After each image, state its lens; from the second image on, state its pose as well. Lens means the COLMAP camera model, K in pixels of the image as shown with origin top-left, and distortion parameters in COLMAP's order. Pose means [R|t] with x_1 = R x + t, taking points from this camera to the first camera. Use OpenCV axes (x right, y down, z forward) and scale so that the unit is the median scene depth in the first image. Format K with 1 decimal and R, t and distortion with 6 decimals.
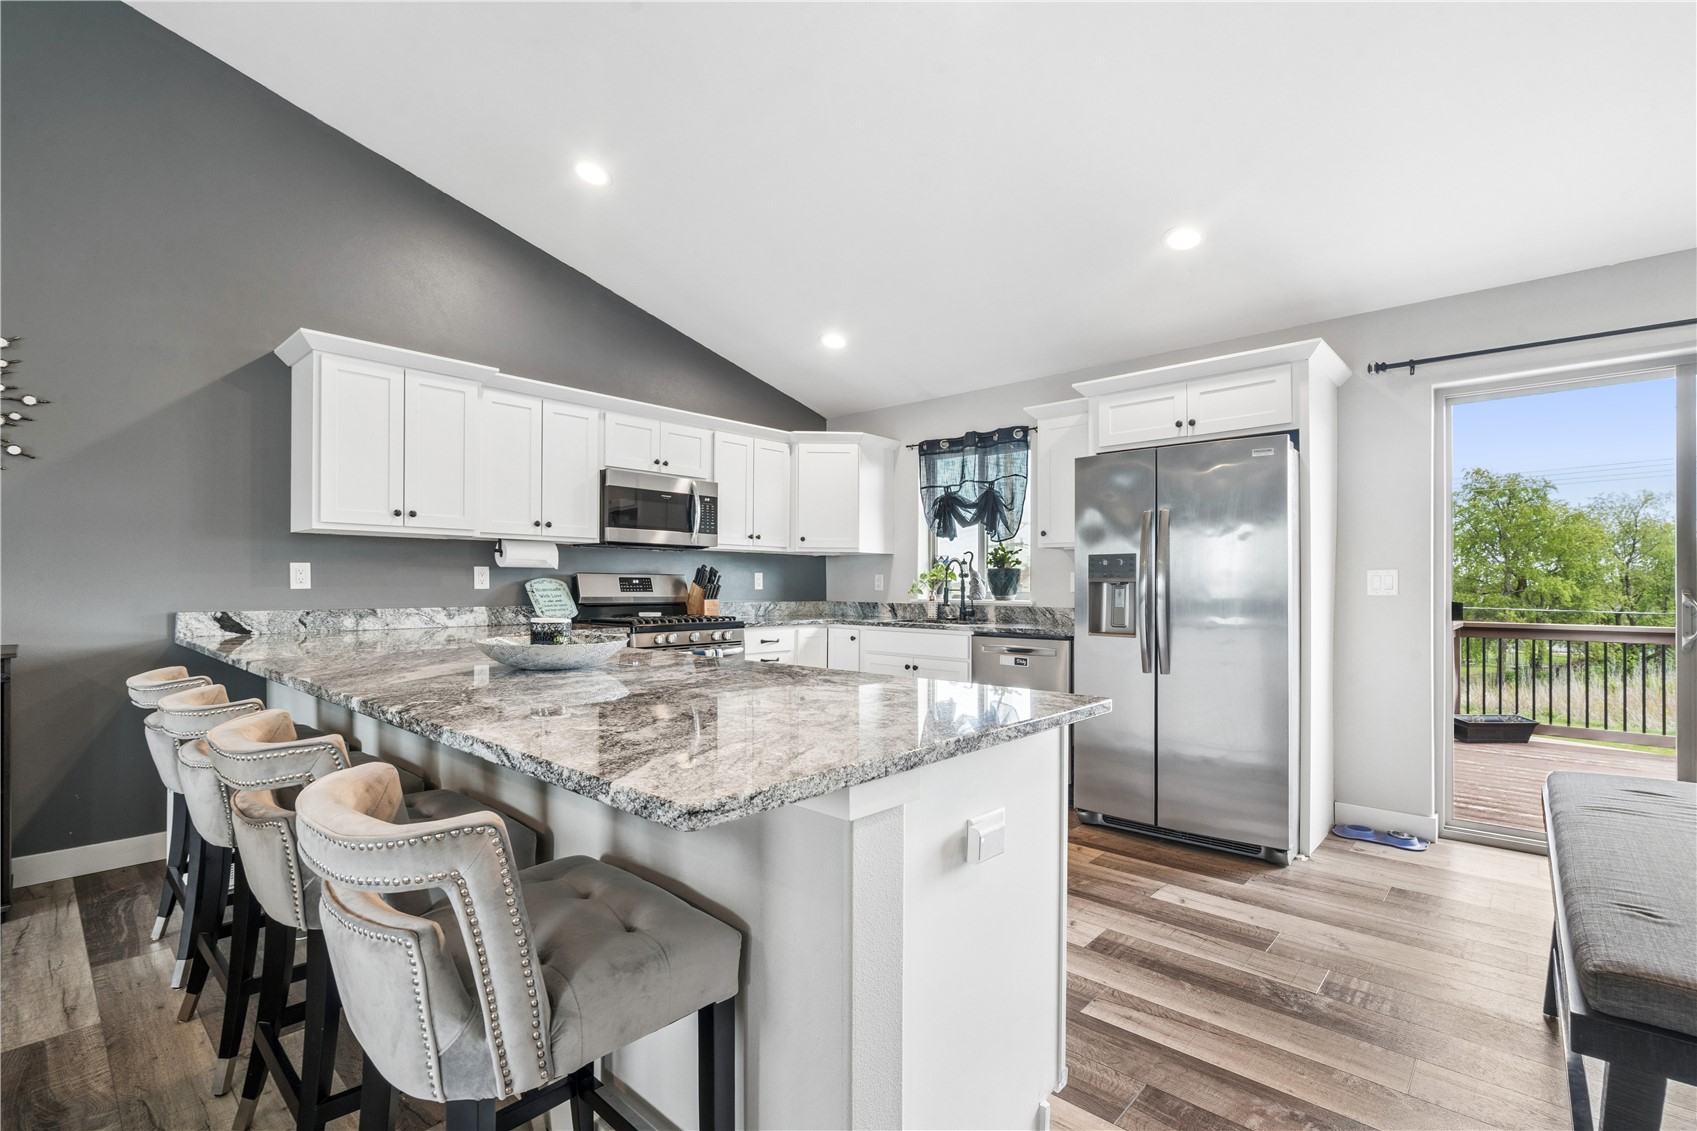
lens RADIAL K [[768.8, 0, 857.6], [0, 768.8, 591.2], [0, 0, 1]] dist [0.003899, -0.000155]
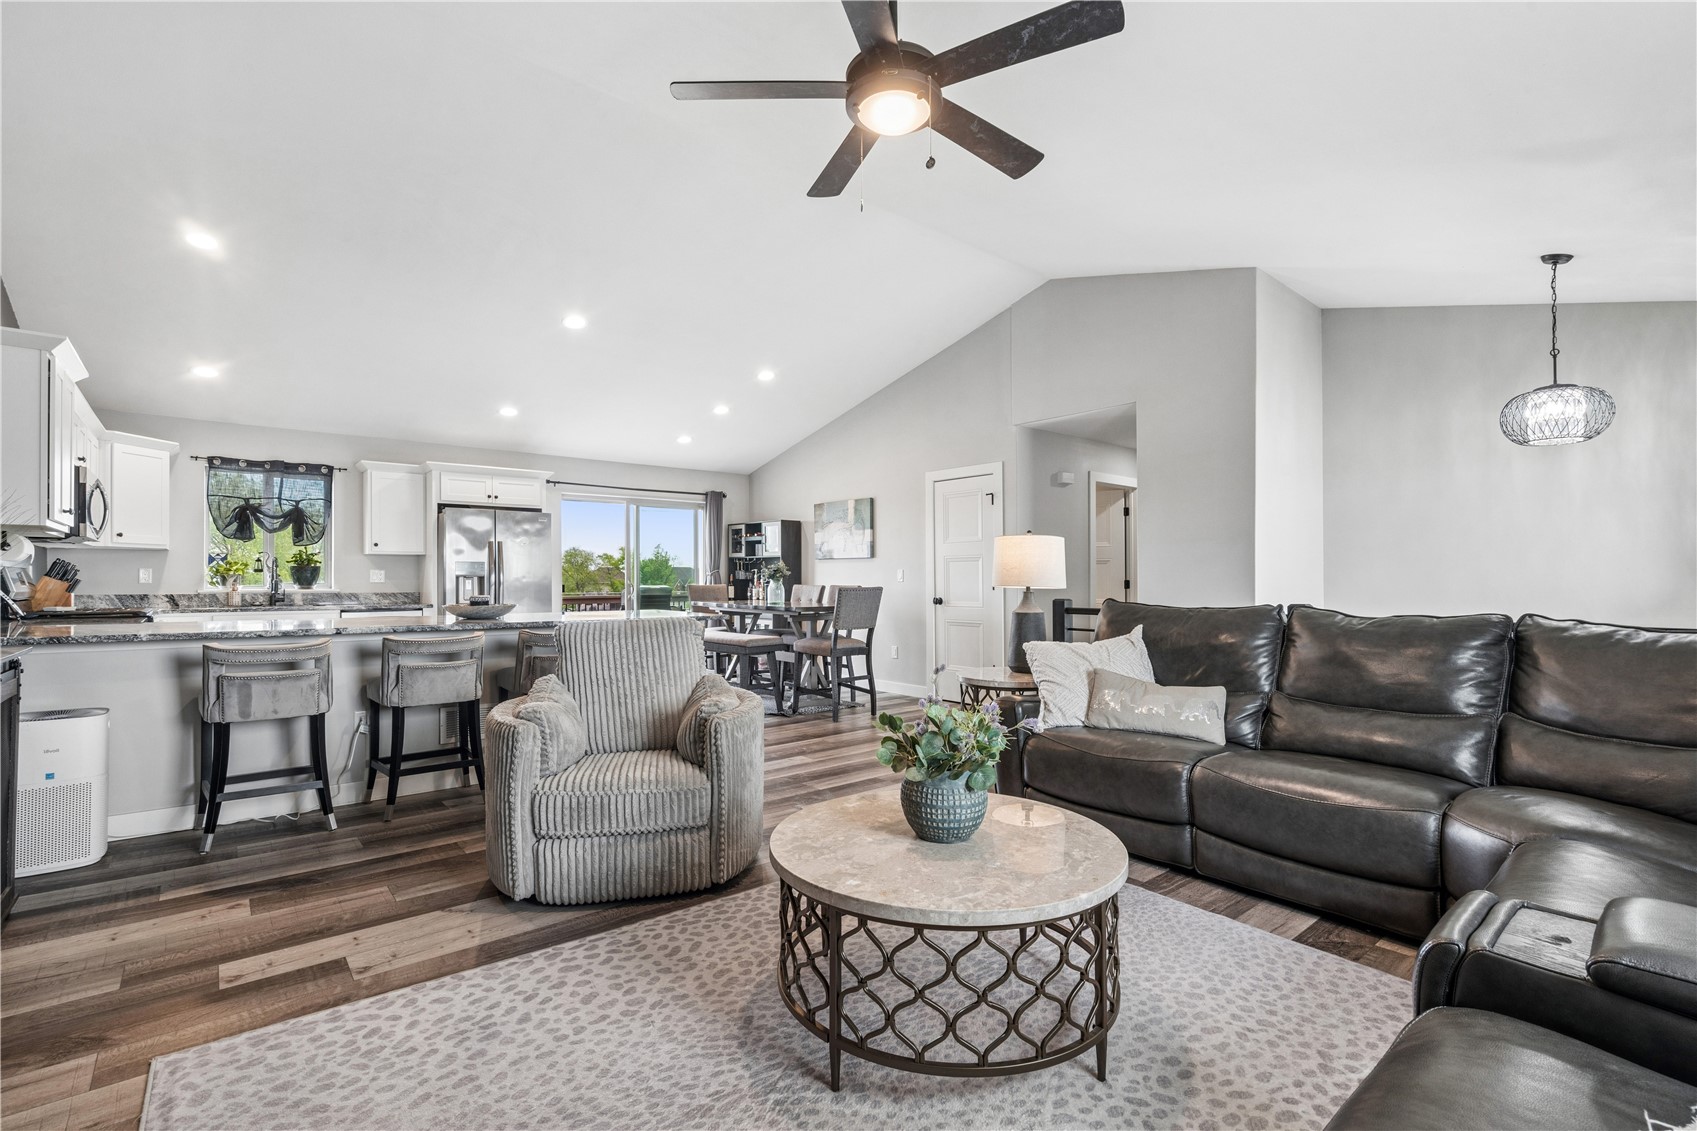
lens RADIAL K [[768.8, 0, 848.5], [0, 768.8, 572.1], [0, 0, 1]] dist [0.003899, -0.000155]
pose [[0.127046, 0.003168, 0.991892, -1.435082], [0.006757, 0.999969, -0.004059, -0.008686], [-0.991874, 0.007218, 0.127020, -0.164572]]
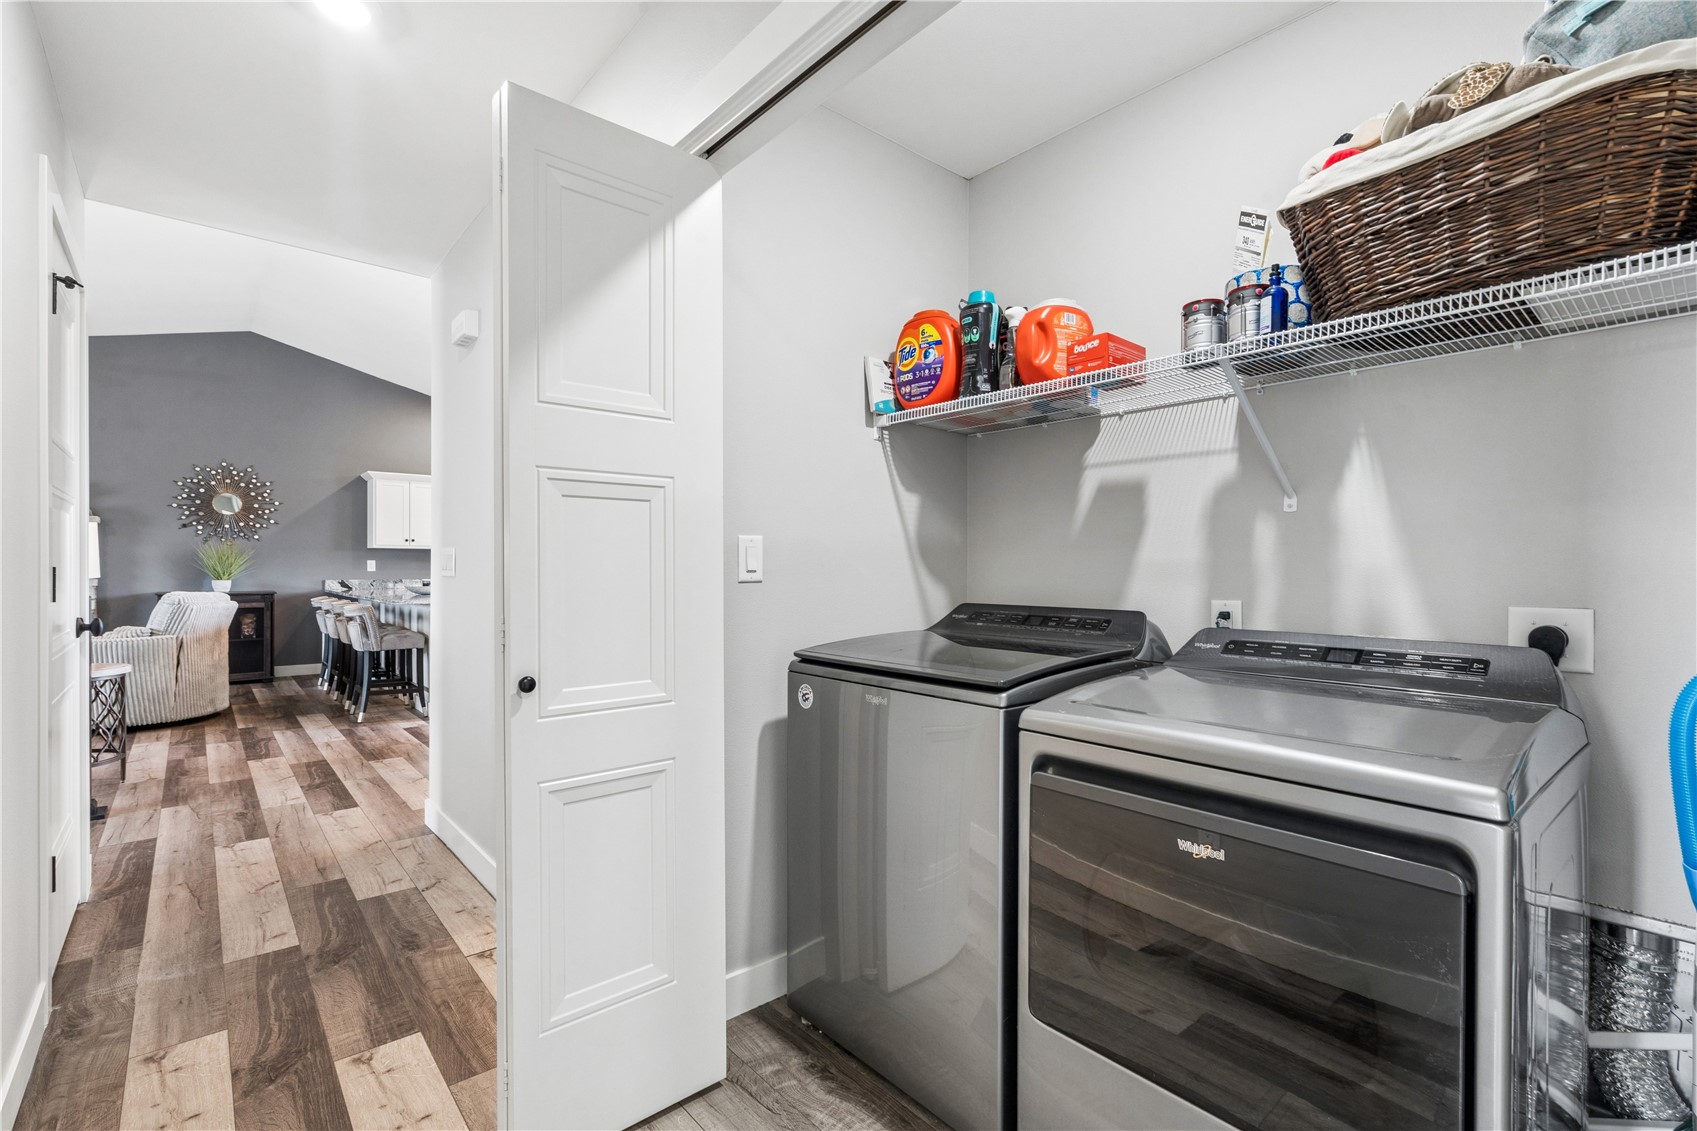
lens RADIAL K [[768.8, 0, 851.9], [0, 768.8, 572.6], [0, 0, 1]] dist [0.003899, -0.000155]
pose [[0.992362, -0.002066, -0.123340, 1.125636], [0.001658, 0.999993, -0.003404, 0.012921], [0.123346, 0.003174, 0.992359, -1.275191]]
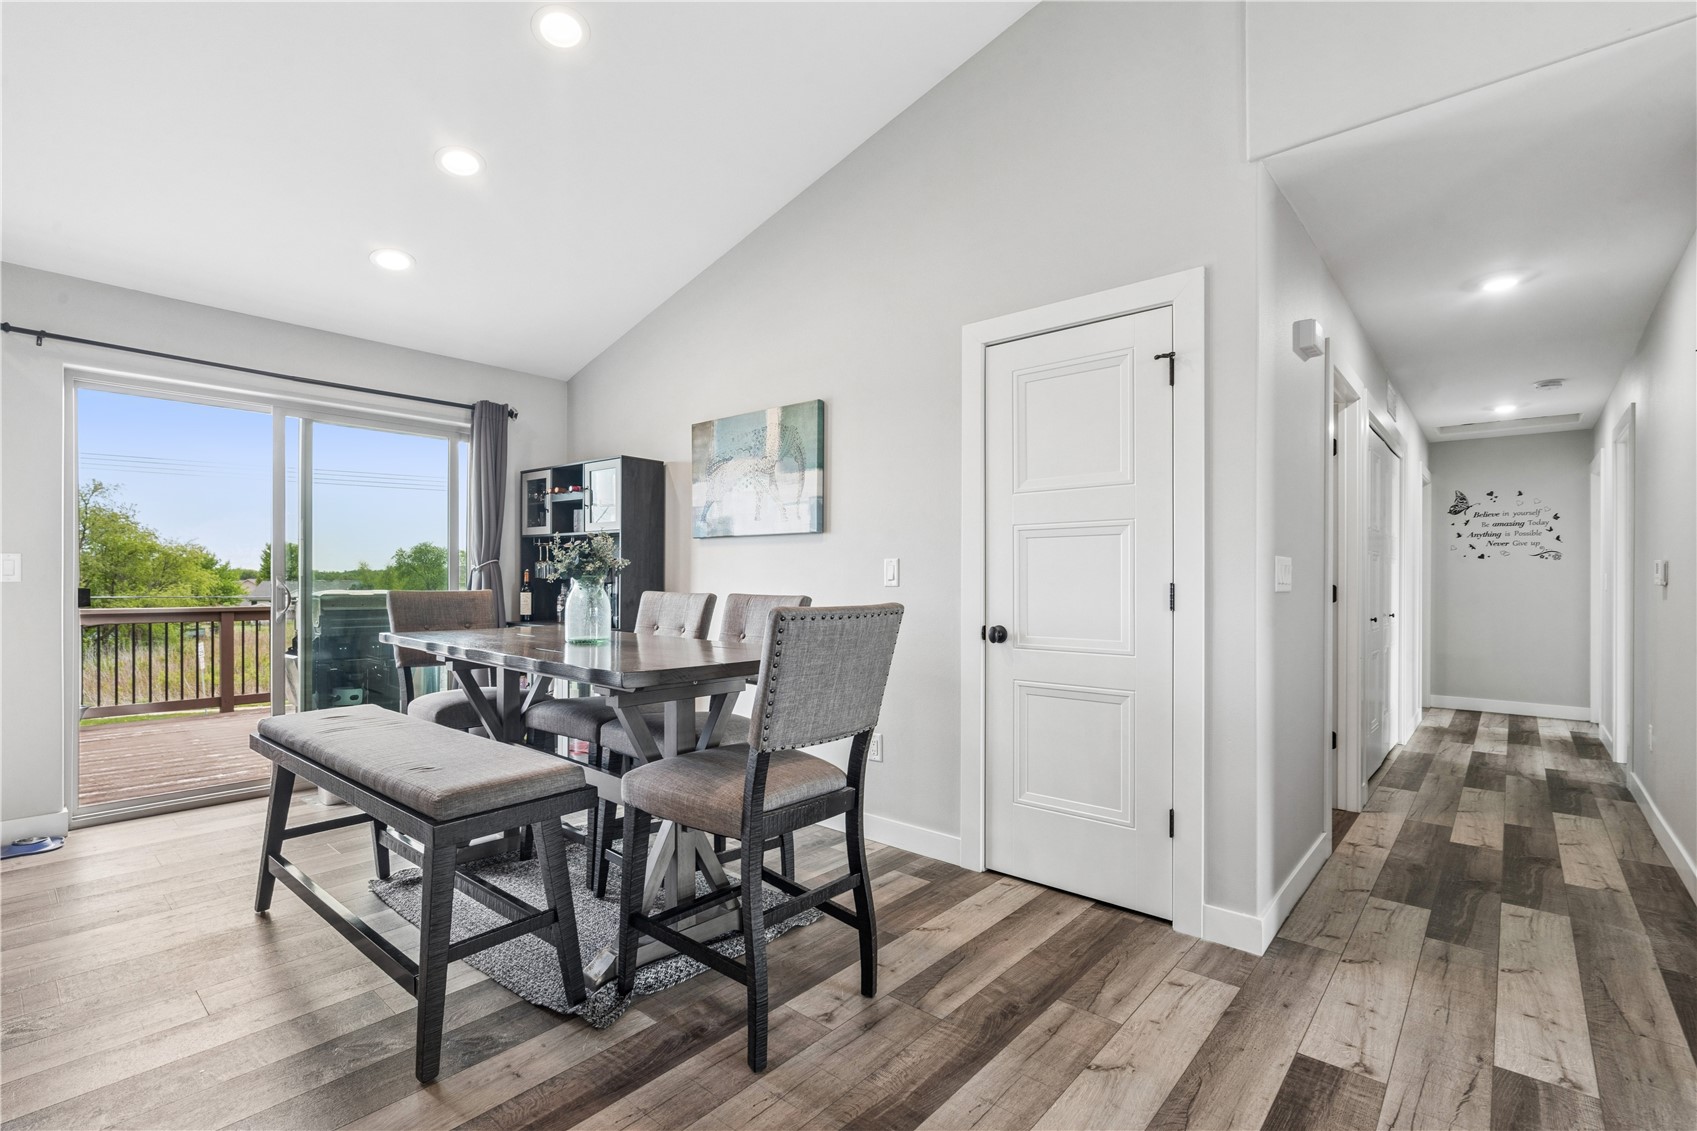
lens RADIAL K [[768.8, 0, 846.1], [0, 768.8, 572.0], [0, 0, 1]] dist [0.003899, -0.000155]
pose [[-0.024492, 0.006009, 0.999682, -0.228997], [-0.000899, 0.999981, -0.006032, -0.001283], [-0.999700, -0.001047, -0.024486, 0.040799]]
